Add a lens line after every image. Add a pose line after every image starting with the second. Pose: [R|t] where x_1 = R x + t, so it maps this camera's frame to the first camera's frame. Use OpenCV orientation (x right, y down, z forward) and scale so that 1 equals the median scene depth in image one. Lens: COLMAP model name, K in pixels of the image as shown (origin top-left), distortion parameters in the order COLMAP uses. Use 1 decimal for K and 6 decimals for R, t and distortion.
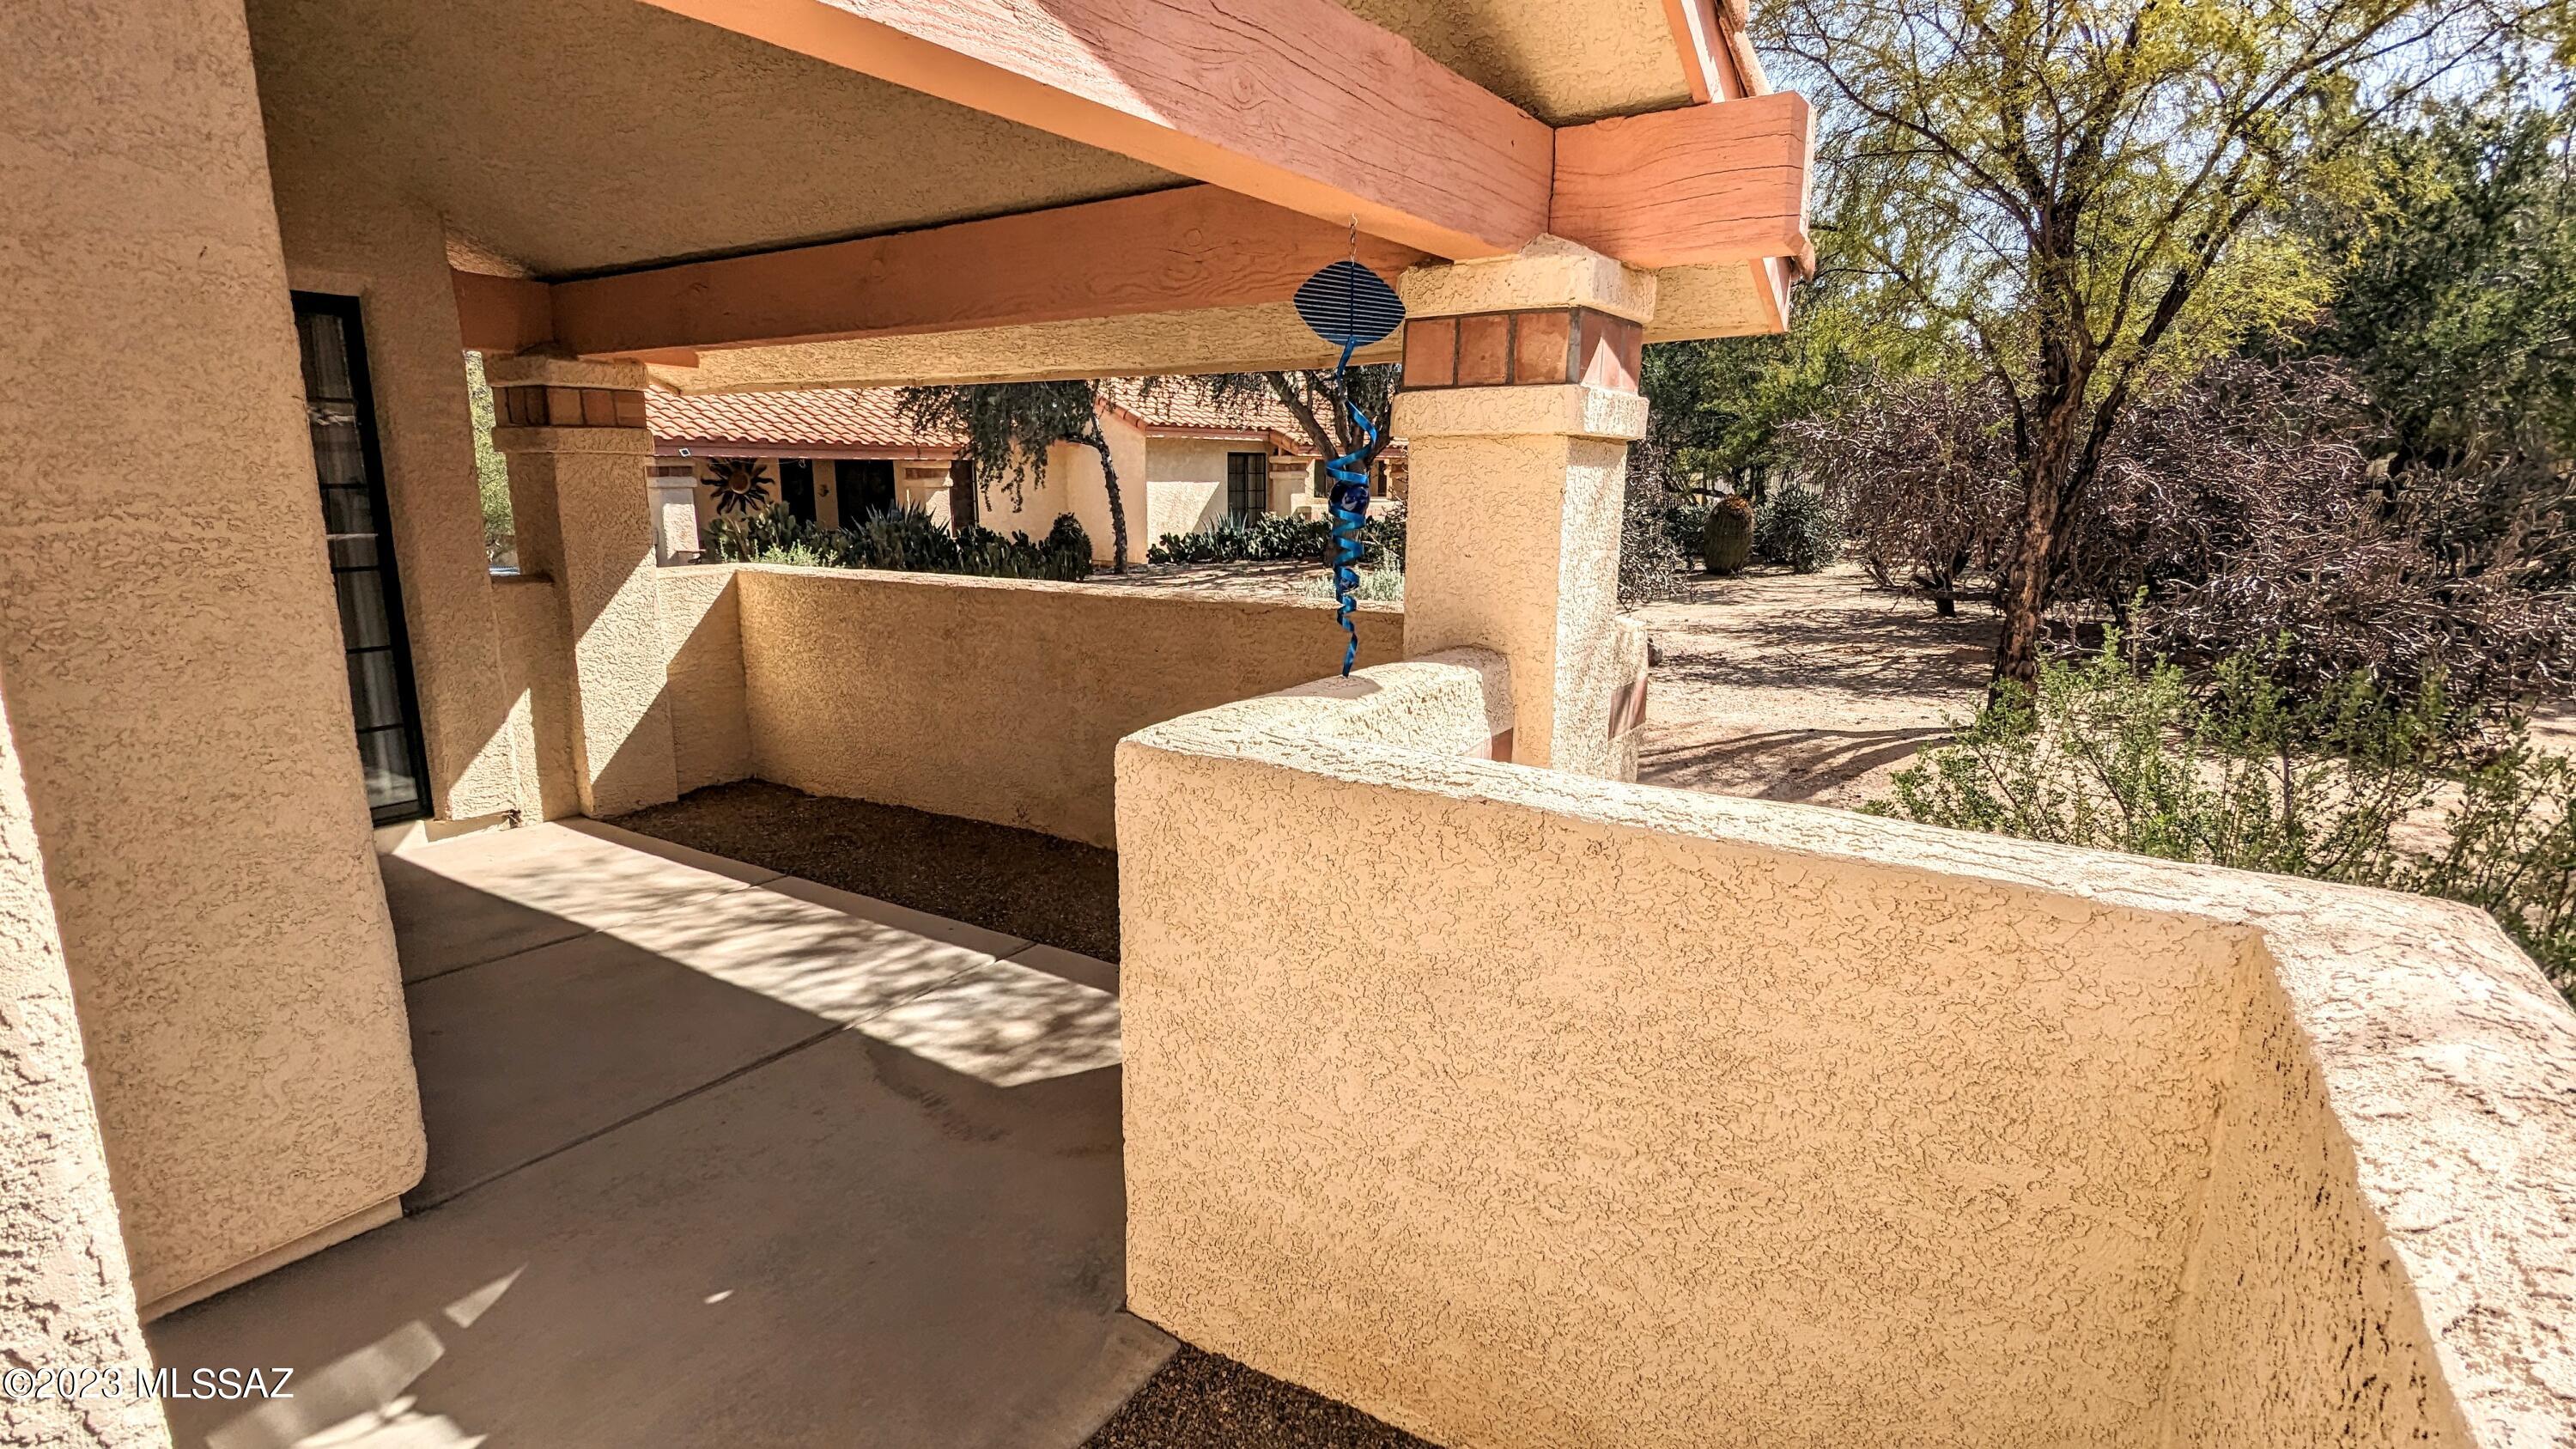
lens RADIAL K [[1214.3, 0, 1277.4], [0, 1214.3, 731.9], [0, 0, 1]] dist [-0.002876, 0.001865]
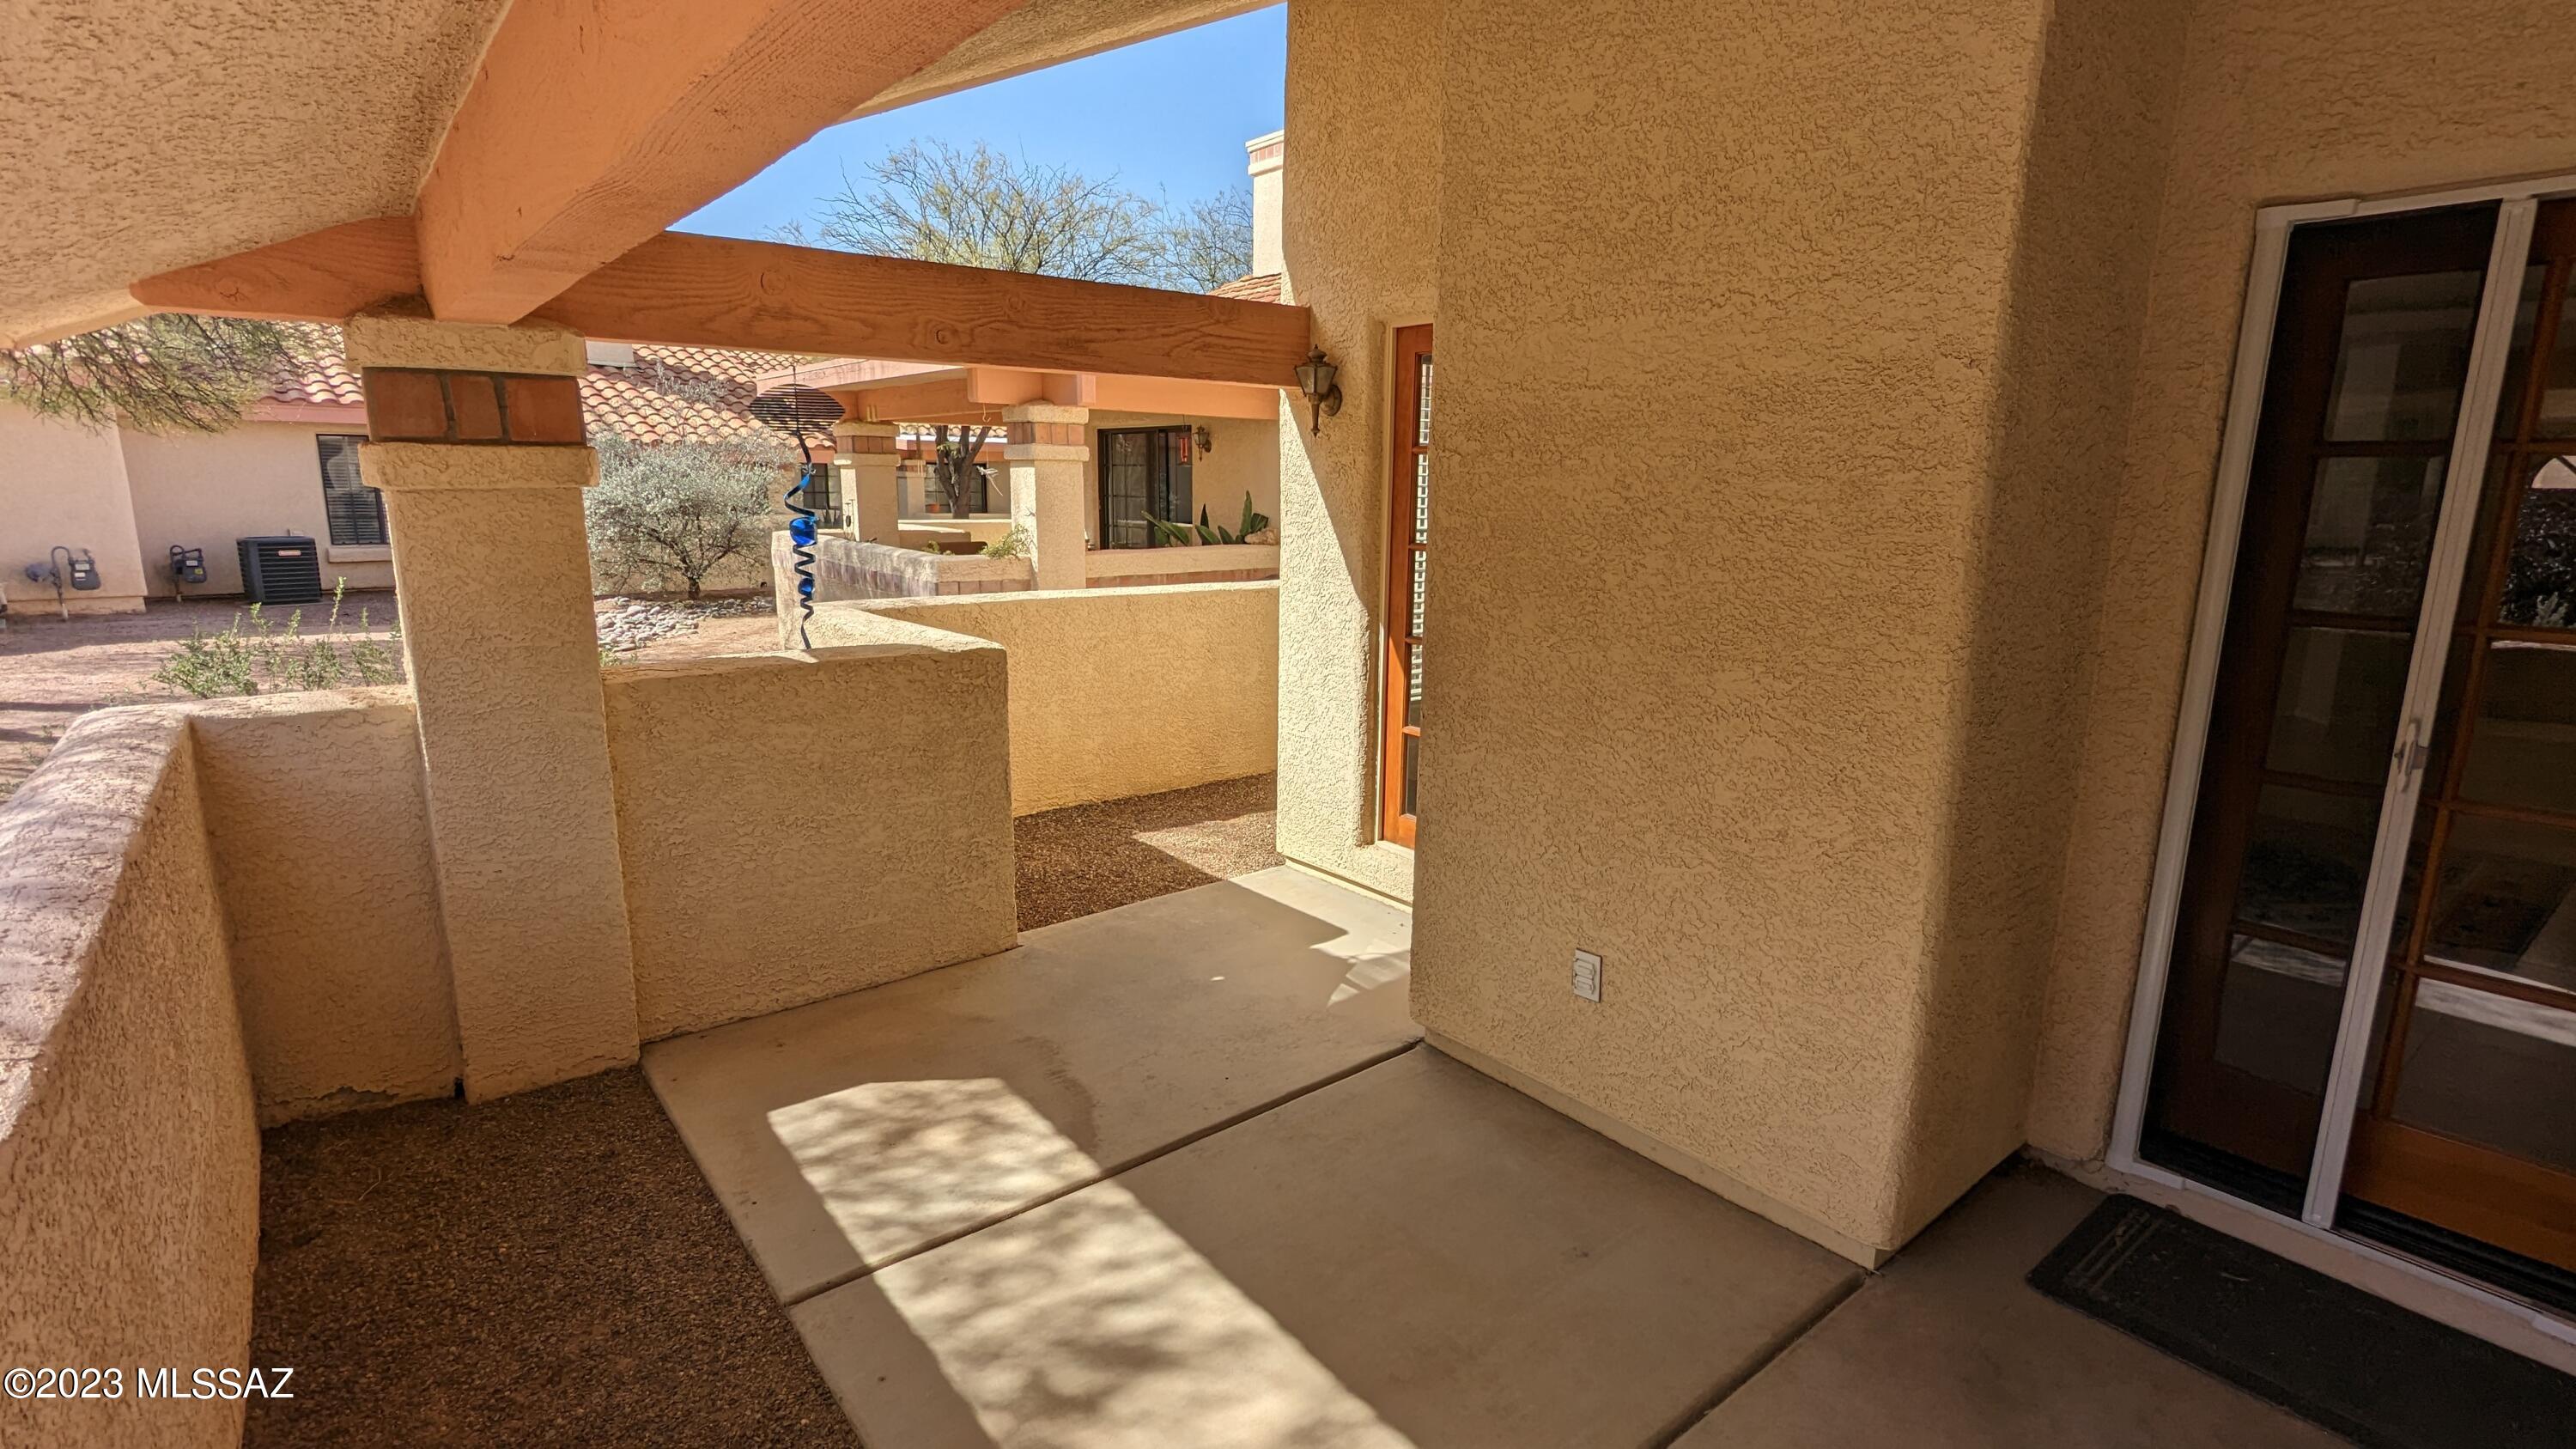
lens RADIAL K [[1214.3, 0, 1275.1], [0, 1214.3, 732.8], [0, 0, 1]] dist [-0.002876, 0.001865]
pose [[-0.948321, -0.081413, 0.306690, -0.620976], [0.047498, 0.919215, 0.390881, -0.336304], [-0.313737, 0.385248, -0.867844, 1.399394]]
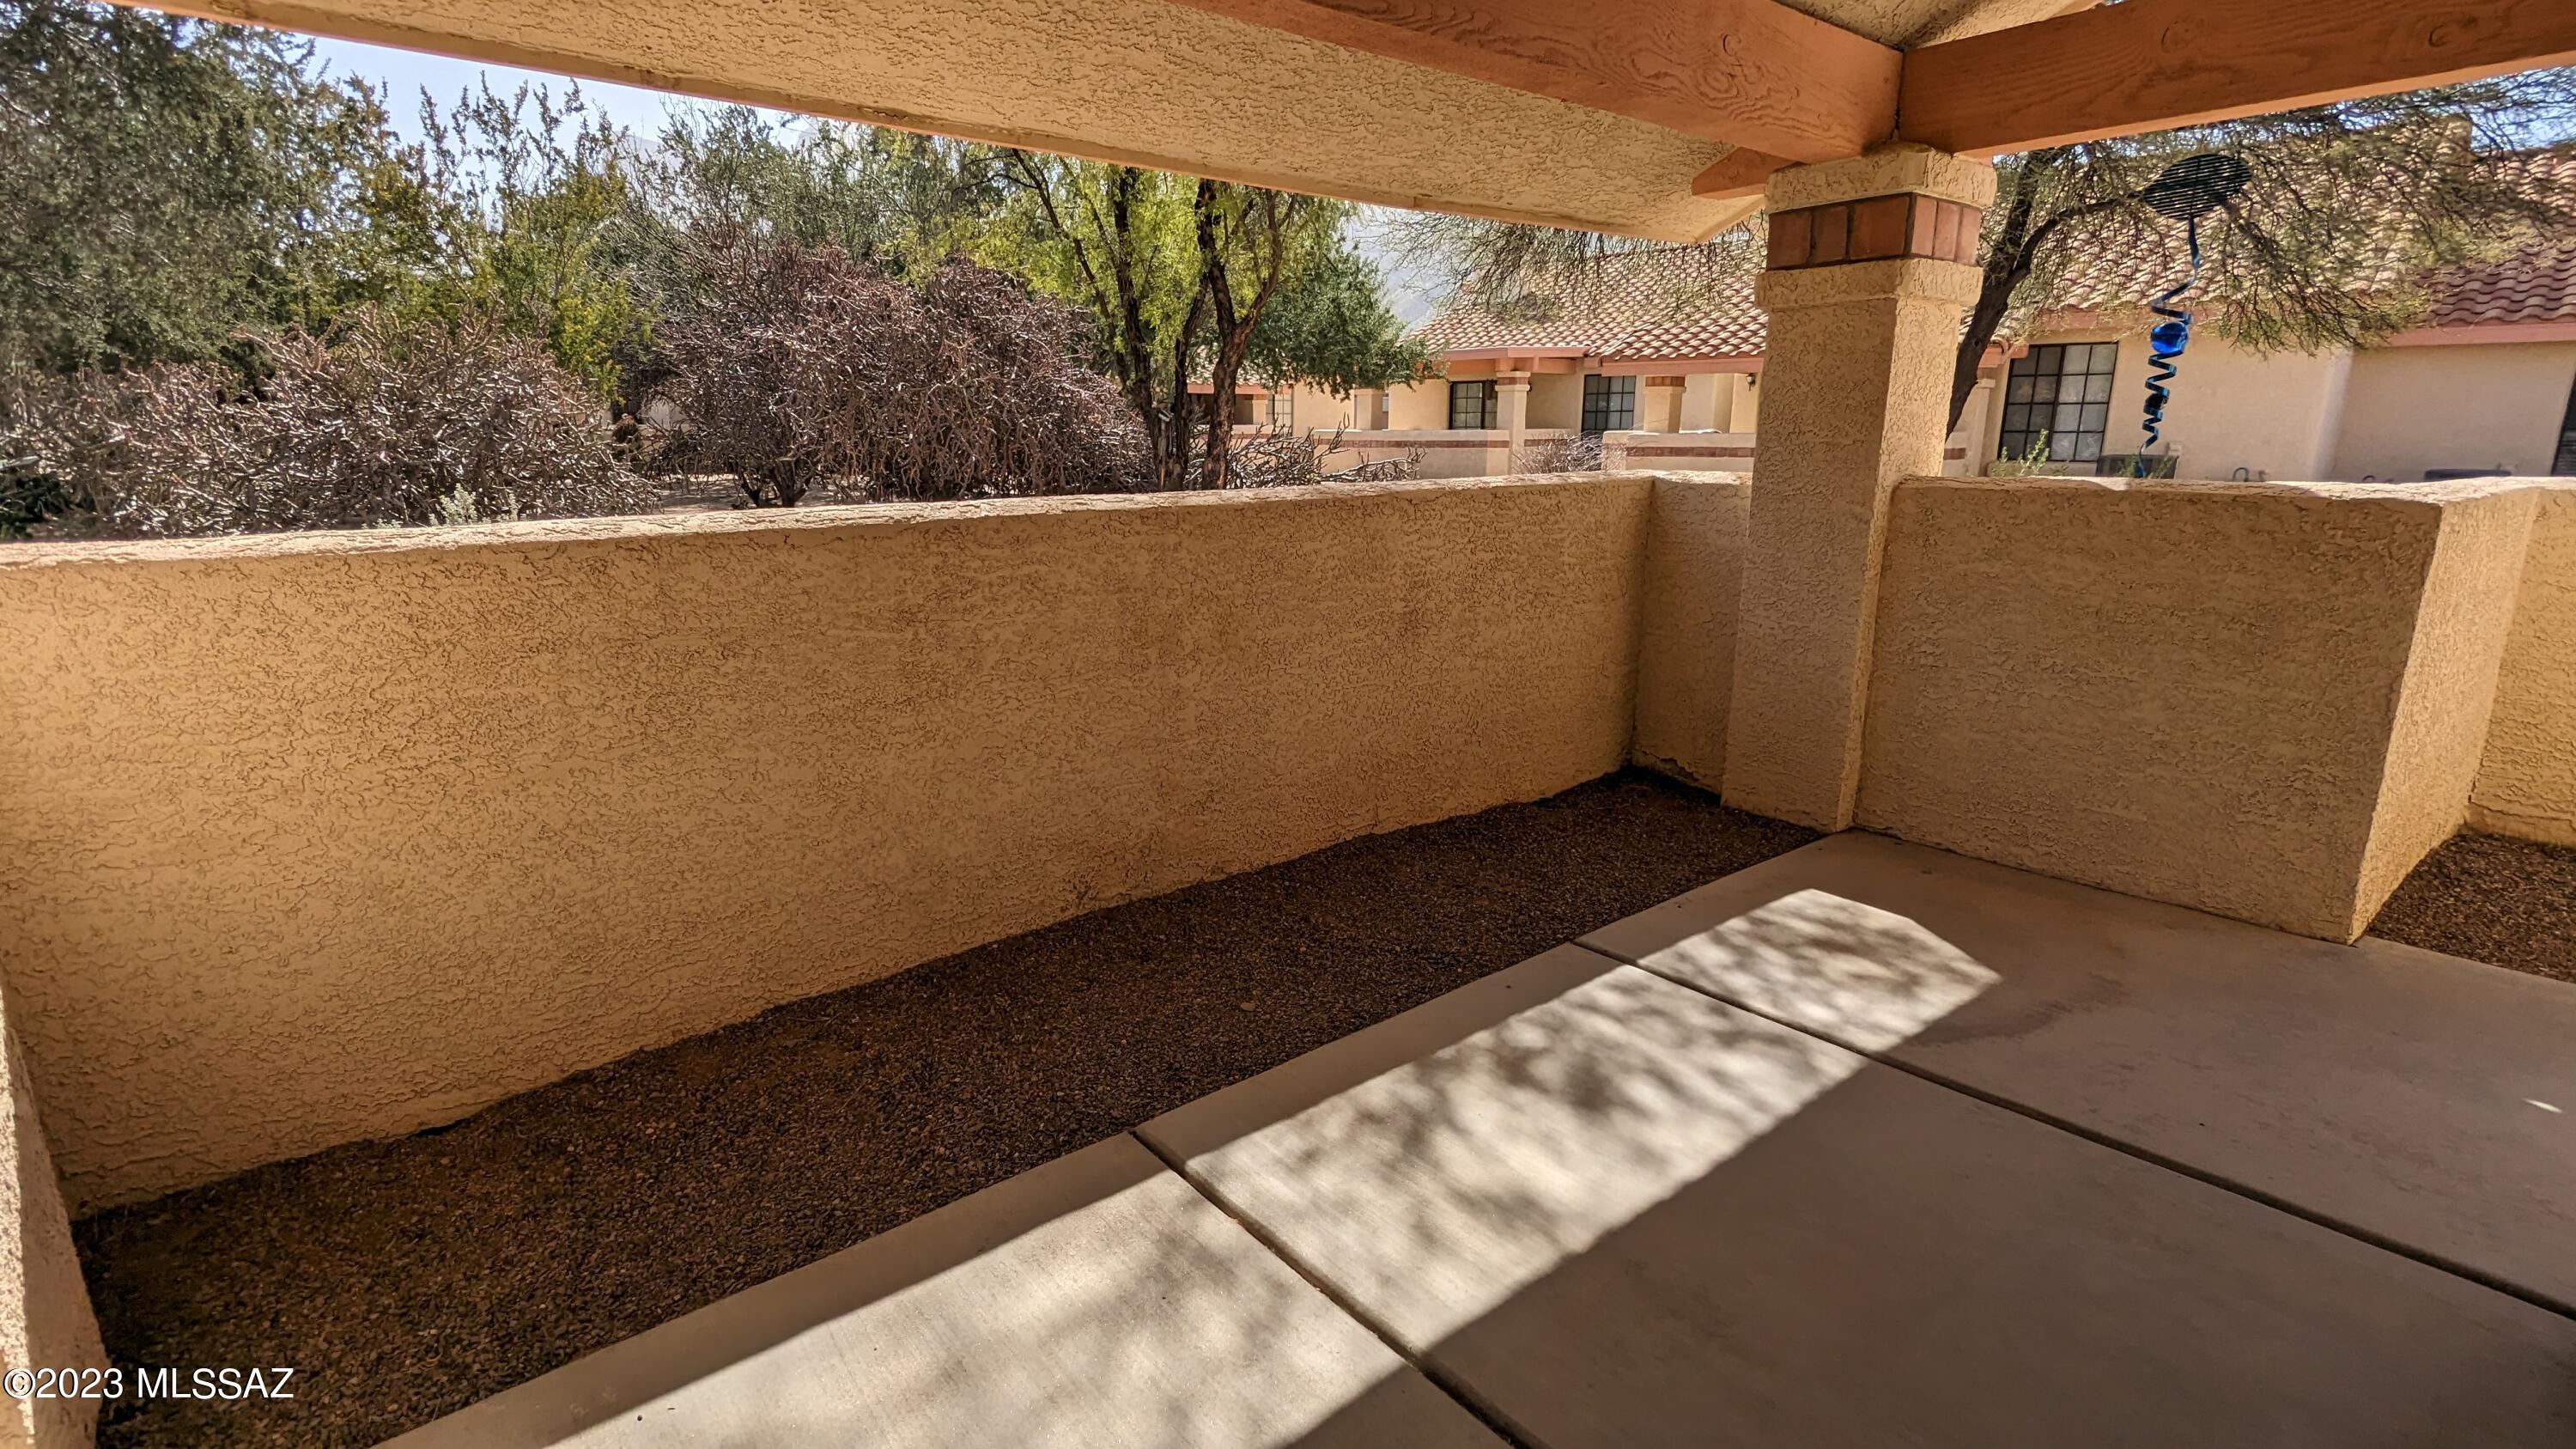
lens RADIAL K [[1214.3, 0, 1286.0], [0, 1214.3, 724.8], [0, 0, 1]] dist [-0.002876, 0.001865]
pose [[0.306572, -0.231365, 0.923300, -0.957366], [0.194135, 0.964818, 0.177308, -0.131967], [-0.931840, 0.124887, 0.340702, 0.926521]]
